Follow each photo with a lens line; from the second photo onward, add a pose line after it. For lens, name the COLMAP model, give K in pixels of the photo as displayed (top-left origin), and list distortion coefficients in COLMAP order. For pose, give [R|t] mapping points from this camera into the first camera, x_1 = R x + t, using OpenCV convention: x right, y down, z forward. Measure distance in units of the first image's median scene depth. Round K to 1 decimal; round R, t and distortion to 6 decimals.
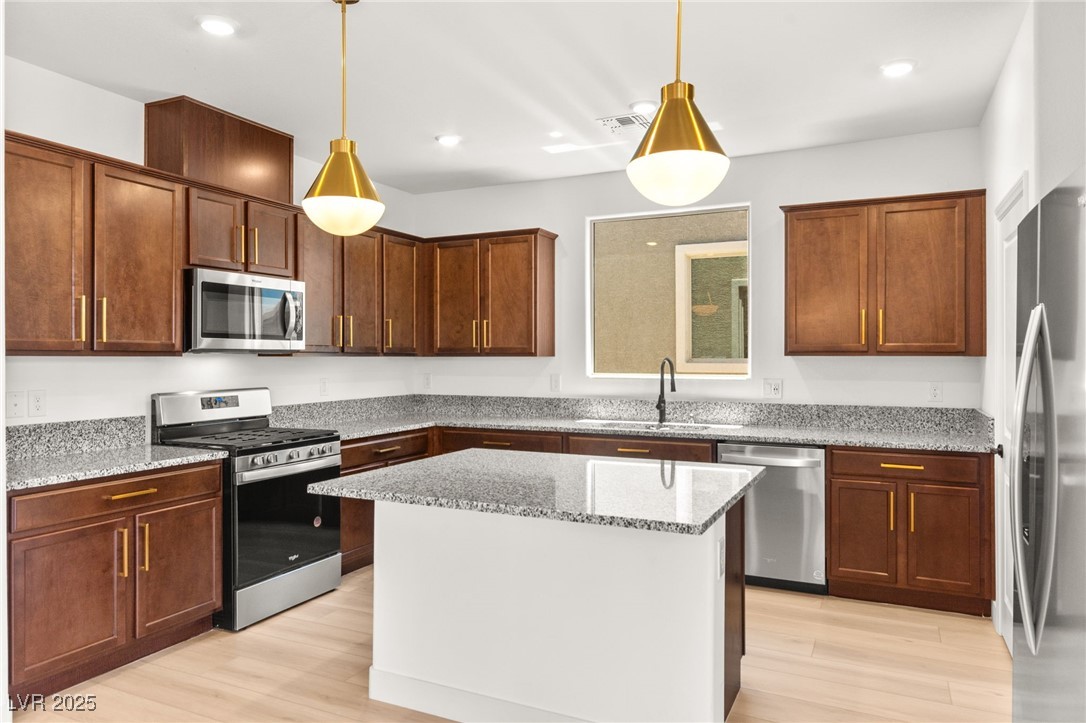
lens RADIAL K [[703.0, 0, 541.0], [0, 703.0, 361.3], [0, 0, 1]] dist [-0.001165, 0.000198]
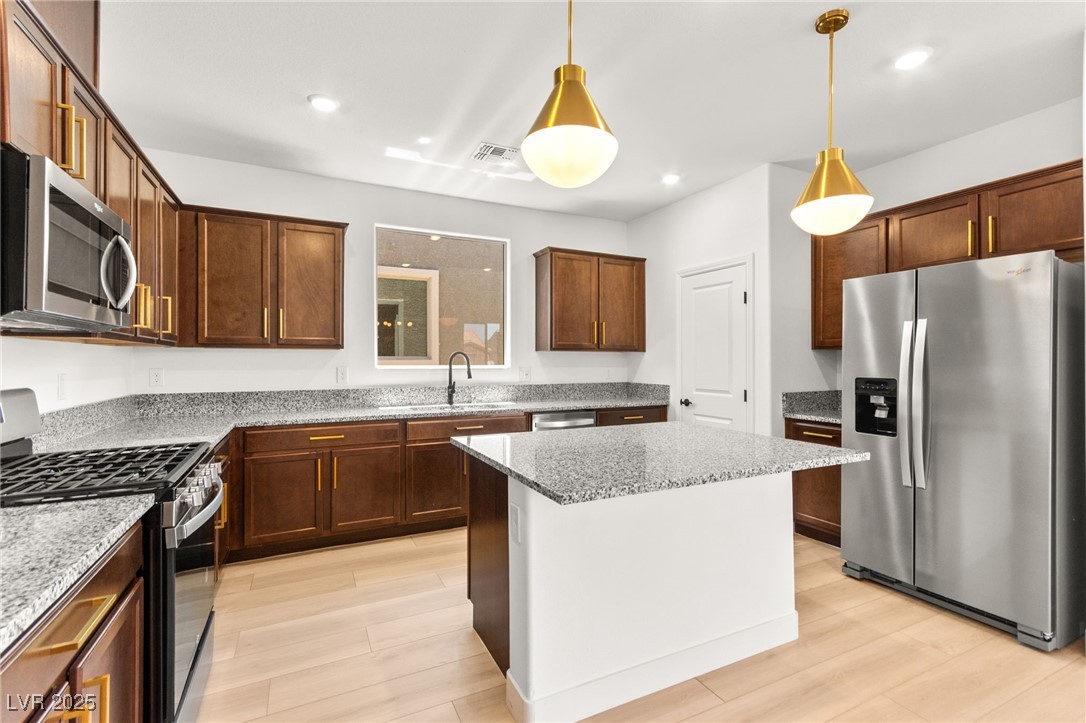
lens RADIAL K [[483.4, 0, 536.0], [0, 483.4, 363.1], [0, 0, 1]] dist [0.003203, 0.000032]
pose [[0.619144, -0.002360, 0.785274, -0.427650], [0.004627, 0.999989, -0.000642, 0.017539], [-0.785264, 0.004031, 0.619148, 0.387509]]
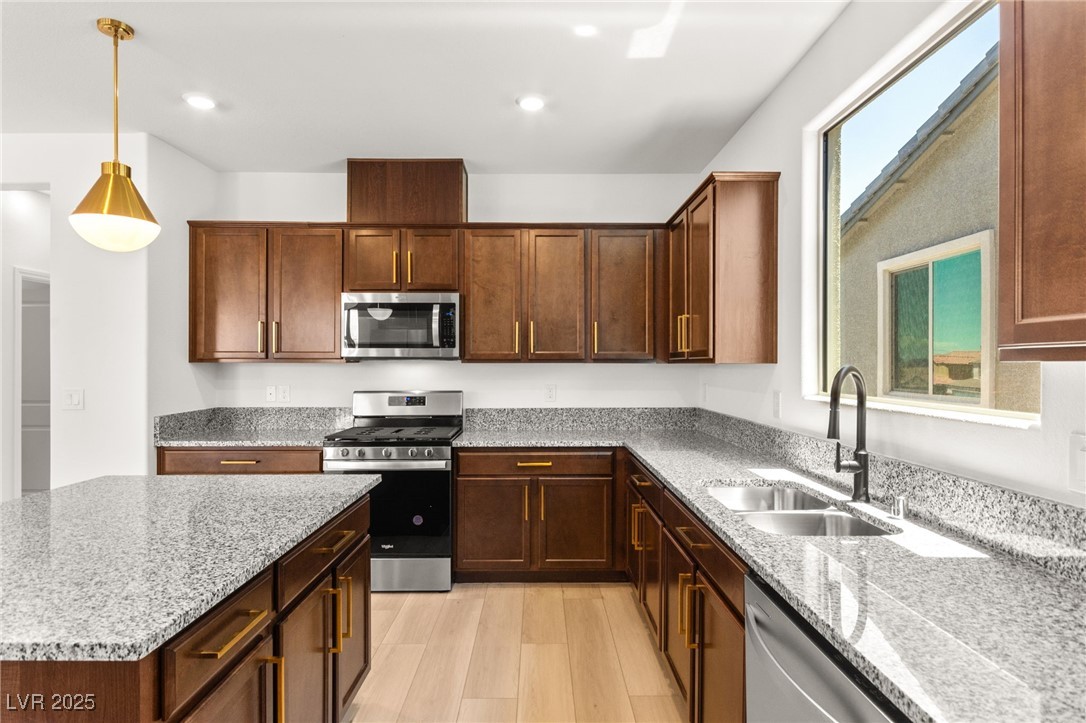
lens RADIAL K [[565.4, 0, 543.0], [0, 565.4, 361.5], [0, 0, 1]] dist [0.004518, 0.000844]
pose [[0.442990, -0.004334, -0.896516, 0.454187], [-0.007038, 0.999941, -0.008312, -0.002705], [0.896499, 0.009992, 0.442934, 0.685998]]
